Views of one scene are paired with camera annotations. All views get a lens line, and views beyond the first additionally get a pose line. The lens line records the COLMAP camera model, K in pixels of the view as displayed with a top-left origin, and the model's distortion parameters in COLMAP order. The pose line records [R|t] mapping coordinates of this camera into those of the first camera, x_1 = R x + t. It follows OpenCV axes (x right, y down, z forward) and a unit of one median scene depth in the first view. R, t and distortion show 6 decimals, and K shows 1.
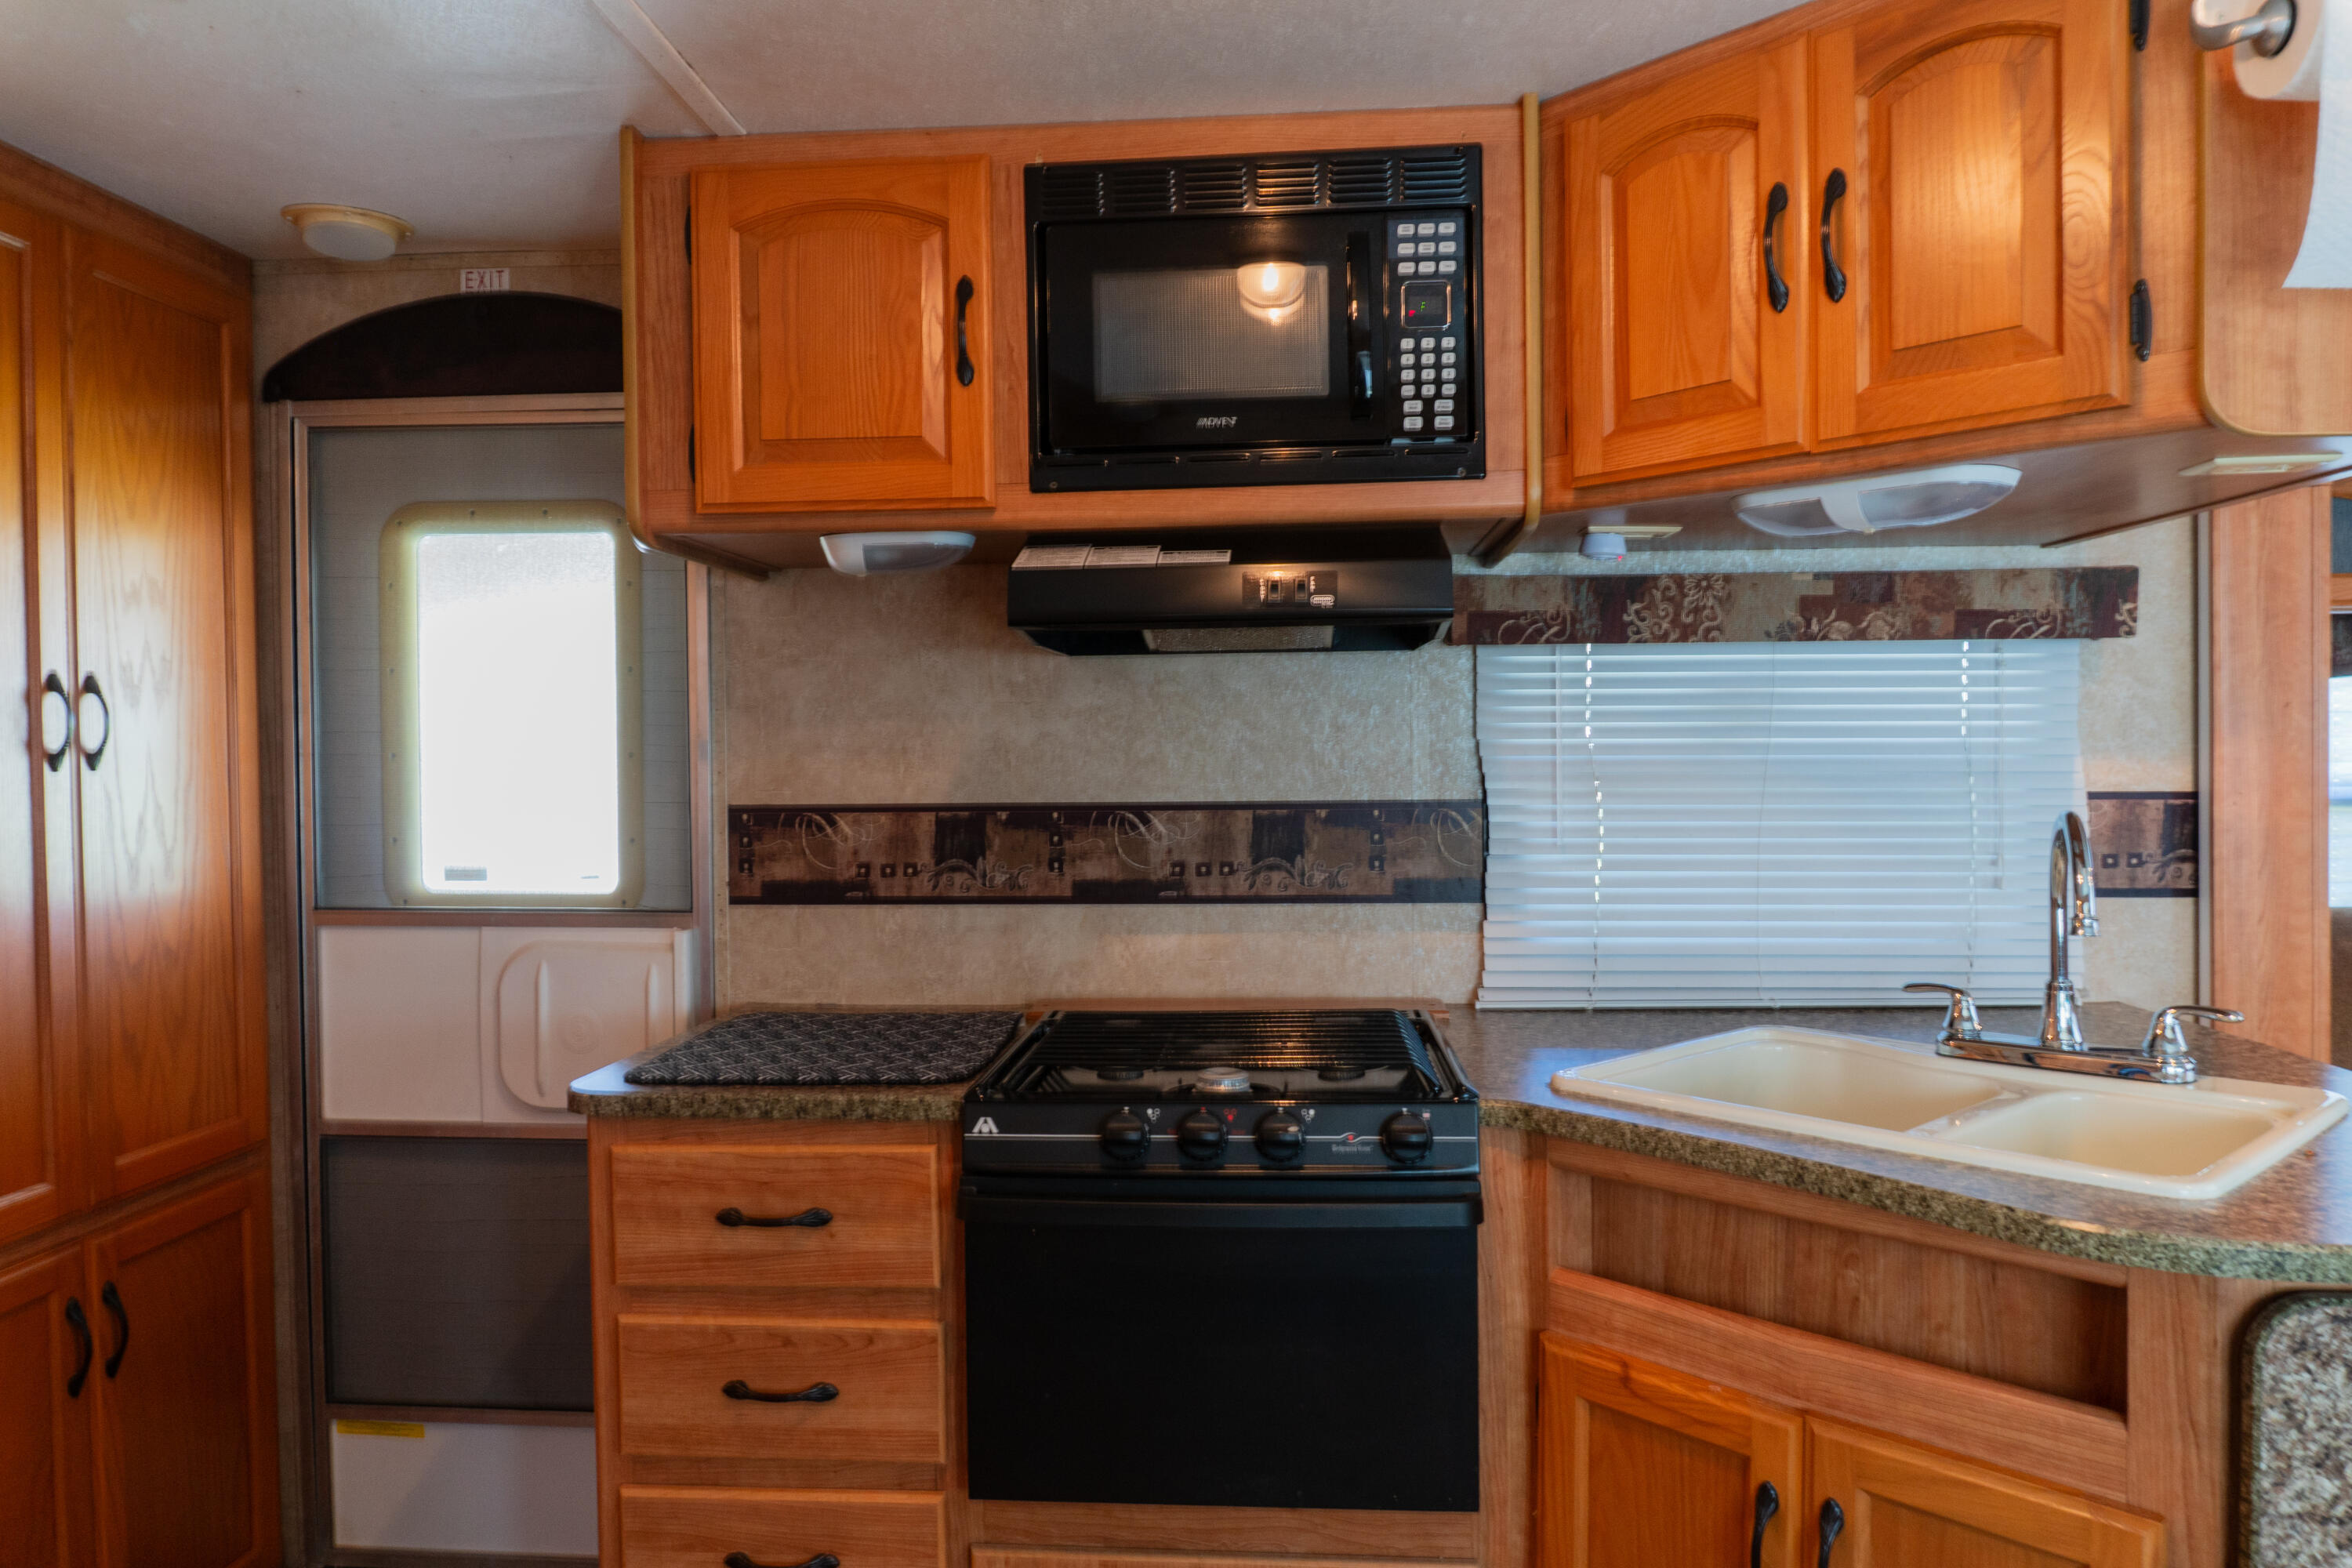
lens RADIAL K [[1593.3, 0, 1194.0], [0, 1593.3, 772.7], [0, 0, 1]] dist [-0.016970, -0.003054]
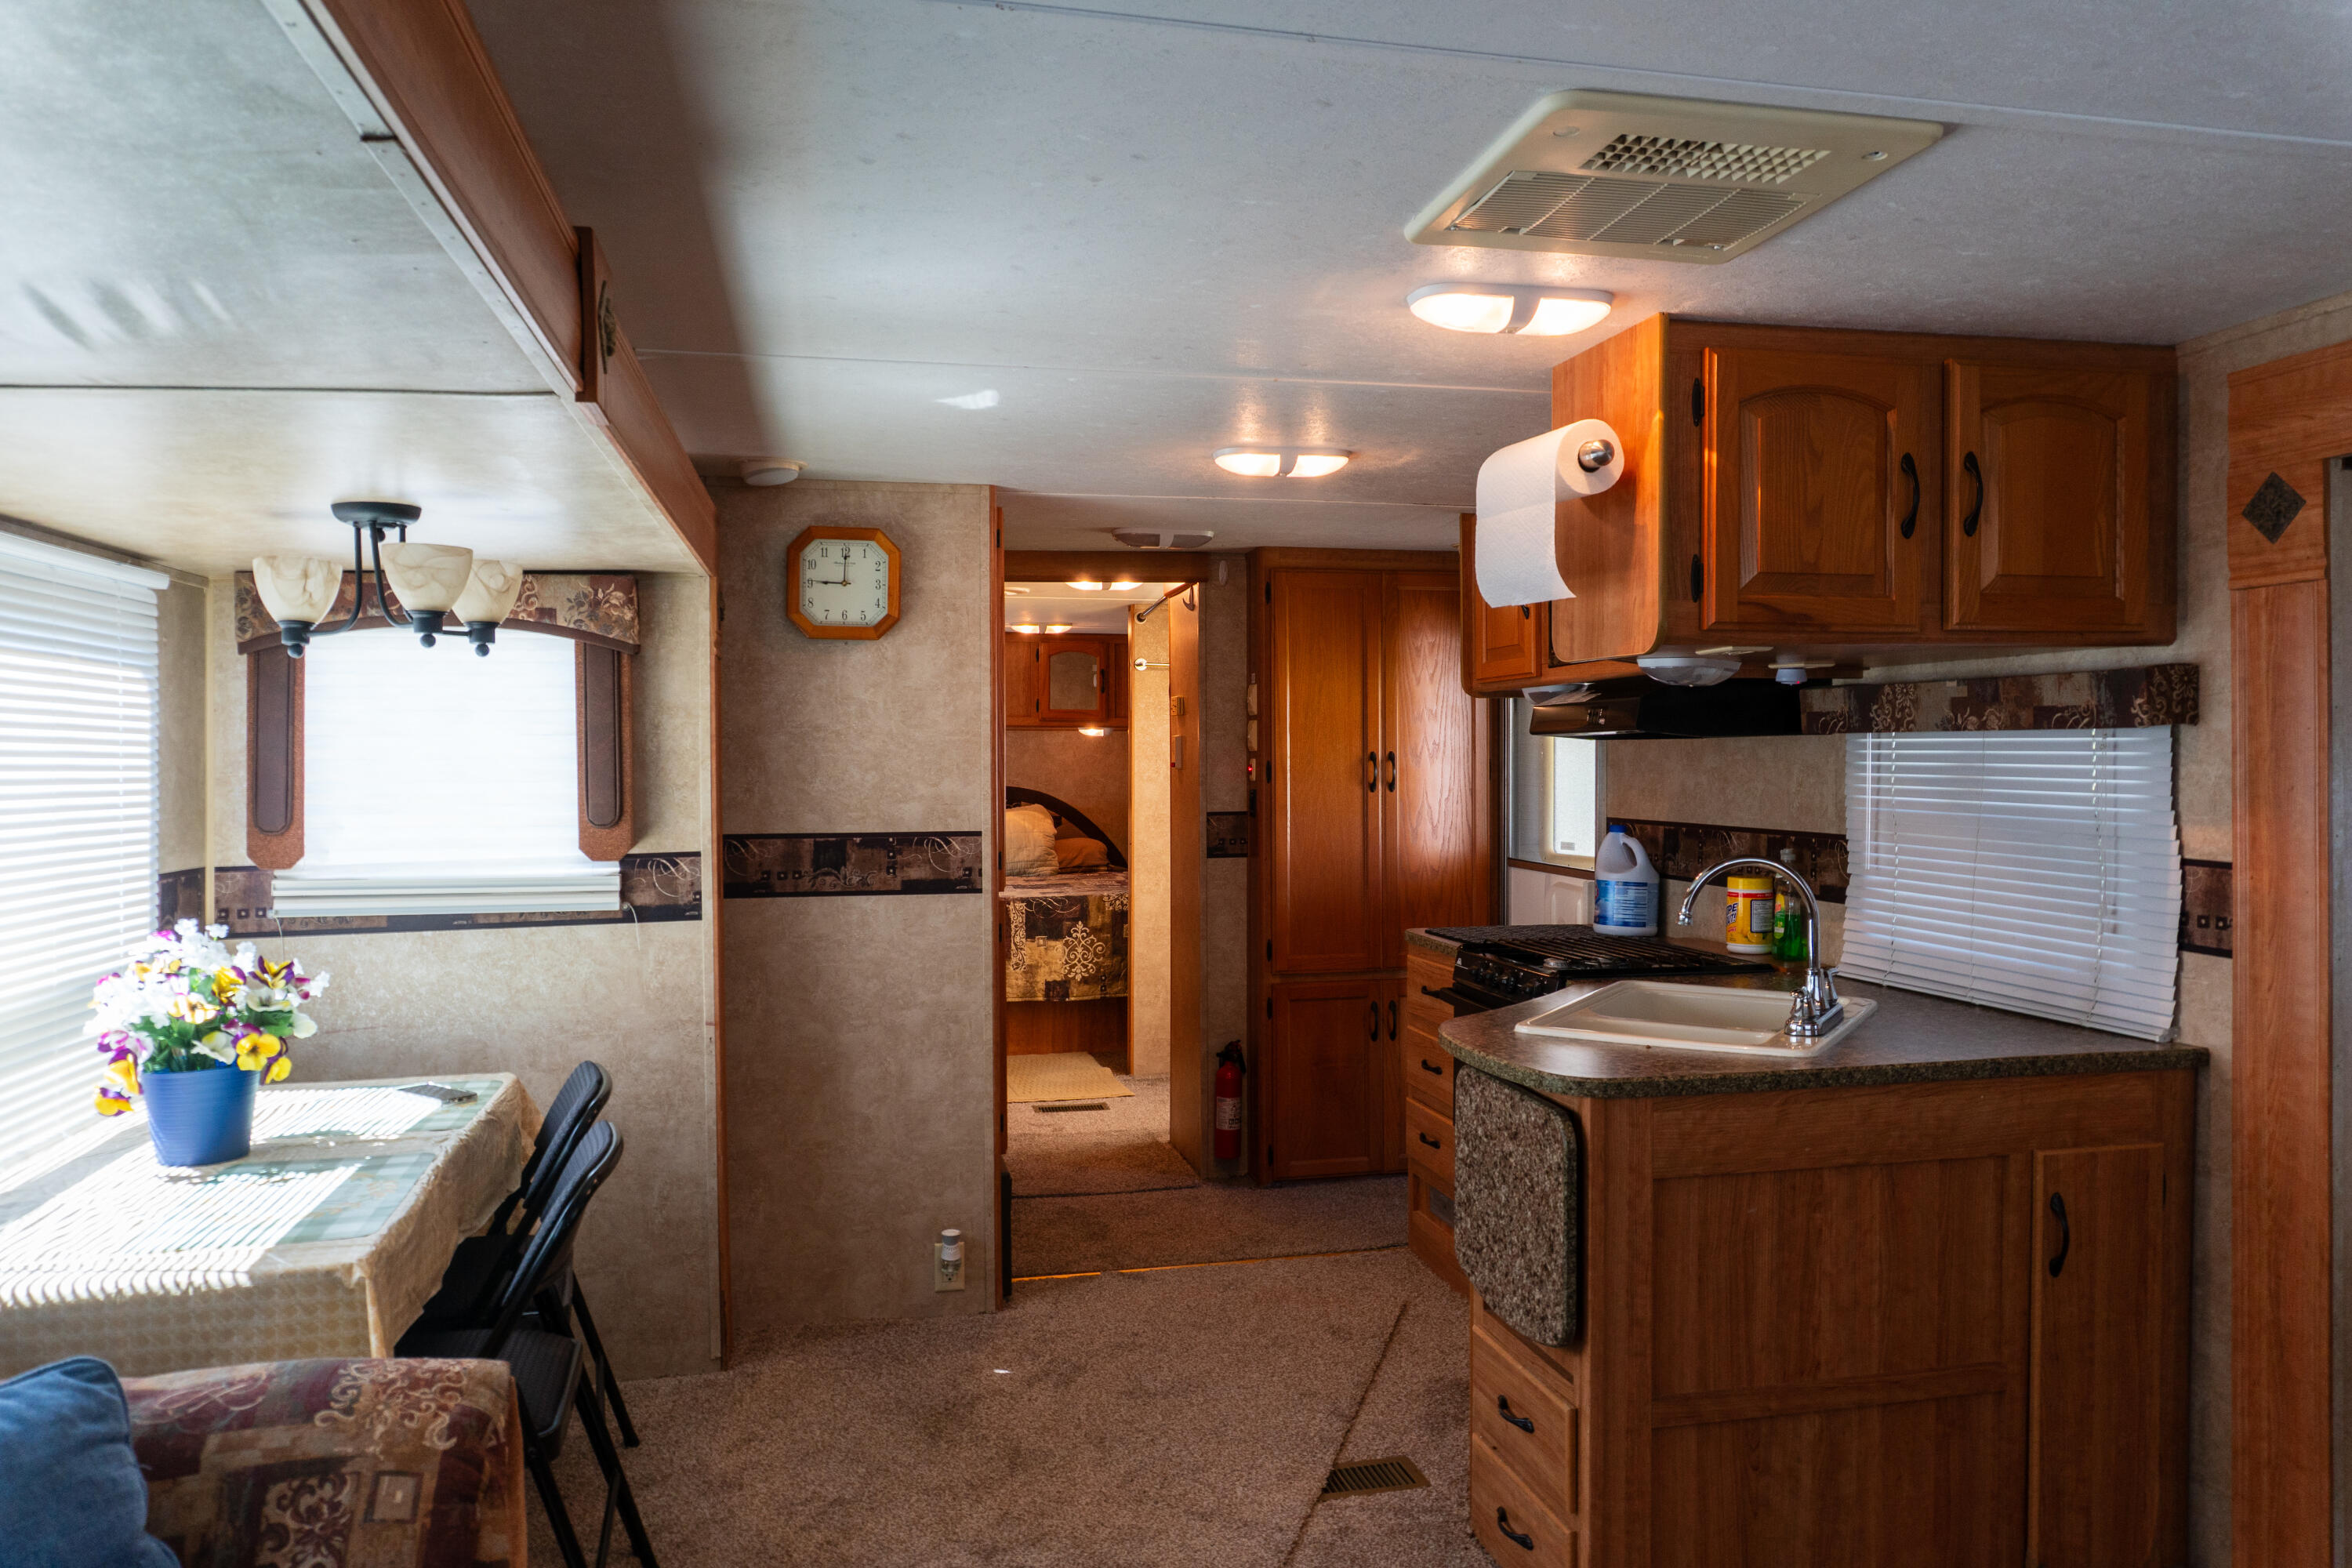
lens RADIAL K [[1593.3, 0, 1184.8], [0, 1593.3, 784.6], [0, 0, 1]] dist [-0.016970, -0.003054]
pose [[0.281136, 0.025513, -0.959329, 1.505117], [-0.009949, 0.999670, 0.023670, -0.063182], [0.959616, 0.002890, 0.281297, -0.008811]]
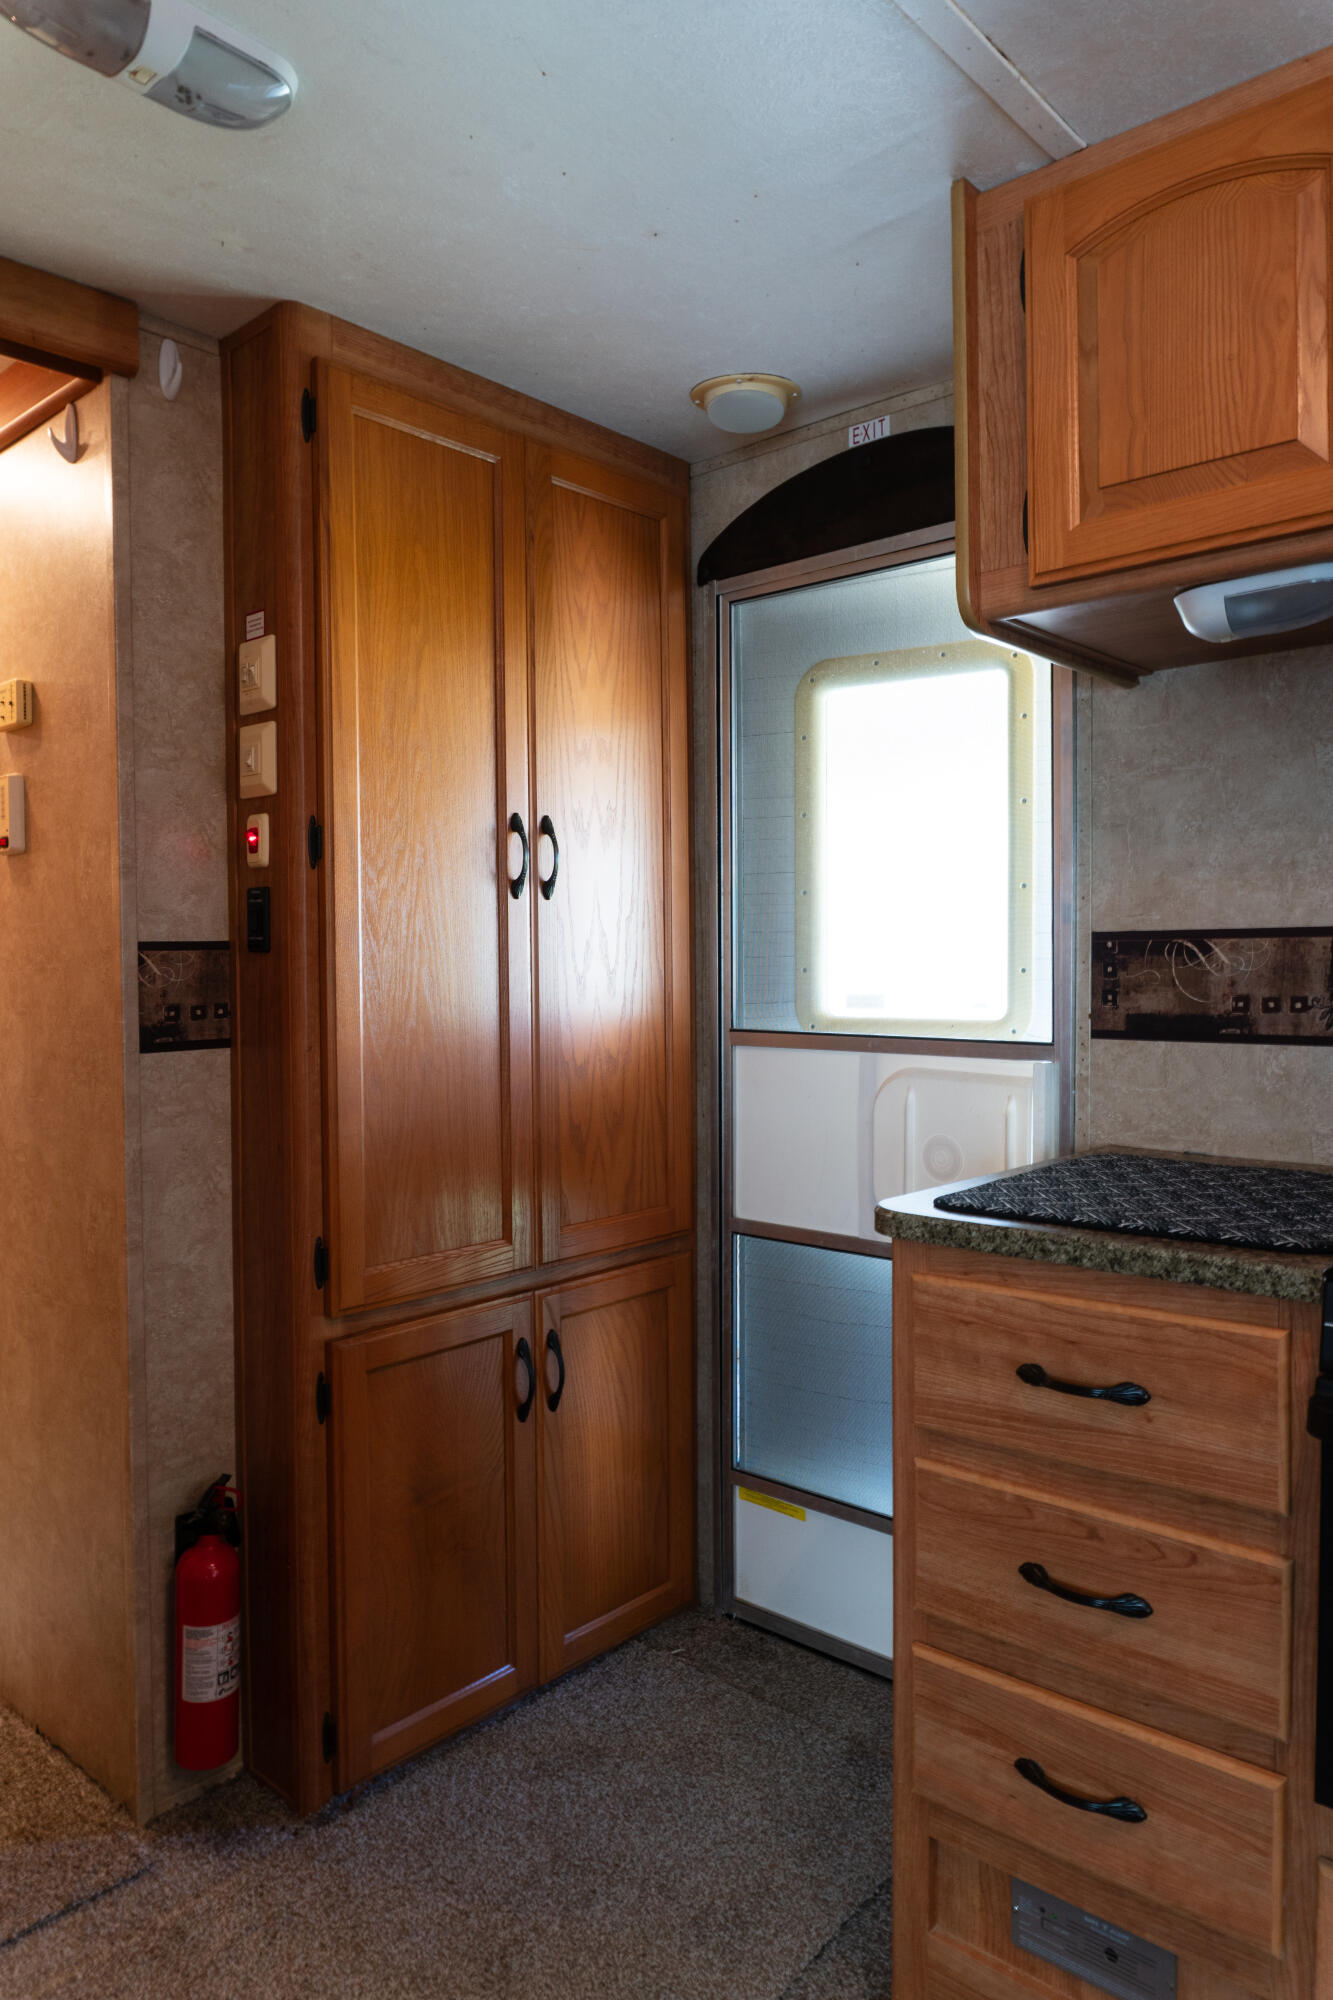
lens RADIAL K [[1354.9, 0, 659.2], [0, 1354.9, 1000.4], [0, 0, 1]] dist [-0.016970, -0.003054]
pose [[0.784485, 0.018908, -0.619859, 0.000887], [-0.007266, 0.999747, 0.021300, 0.049847], [0.620105, -0.012205, 0.784424, 0.239580]]
